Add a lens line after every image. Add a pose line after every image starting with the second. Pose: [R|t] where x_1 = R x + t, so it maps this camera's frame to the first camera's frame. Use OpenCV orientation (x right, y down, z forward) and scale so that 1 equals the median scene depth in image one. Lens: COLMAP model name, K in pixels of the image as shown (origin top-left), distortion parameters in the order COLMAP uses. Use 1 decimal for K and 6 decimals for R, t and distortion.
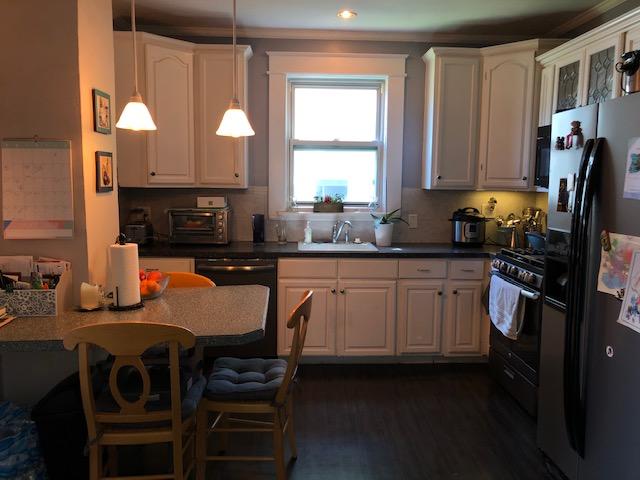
lens RADIAL K [[529.1, 0, 318.3], [0, 529.1, 240.6], [0, 0, 1]] dist [0.028778, -0.038339]
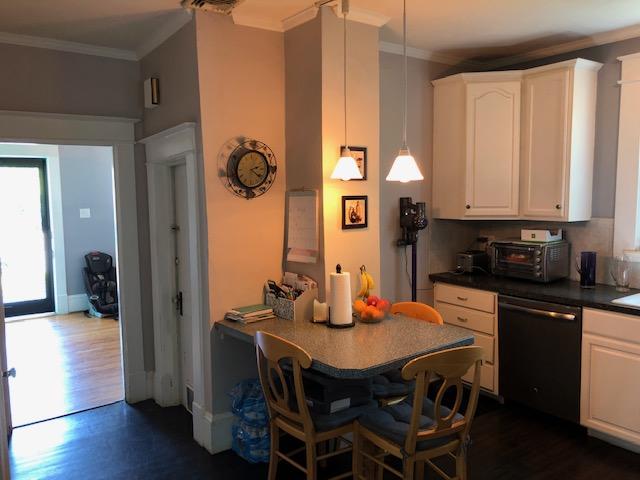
lens RADIAL K [[529.1, 0, 316.9], [0, 529.1, 234.7], [0, 0, 1]] dist [0.028778, -0.038339]
pose [[0.539950, 0.044851, -0.840501, 0.388764], [-0.075612, 0.997127, 0.004635, -0.051744], [0.838294, 0.061050, 0.541790, 0.185655]]
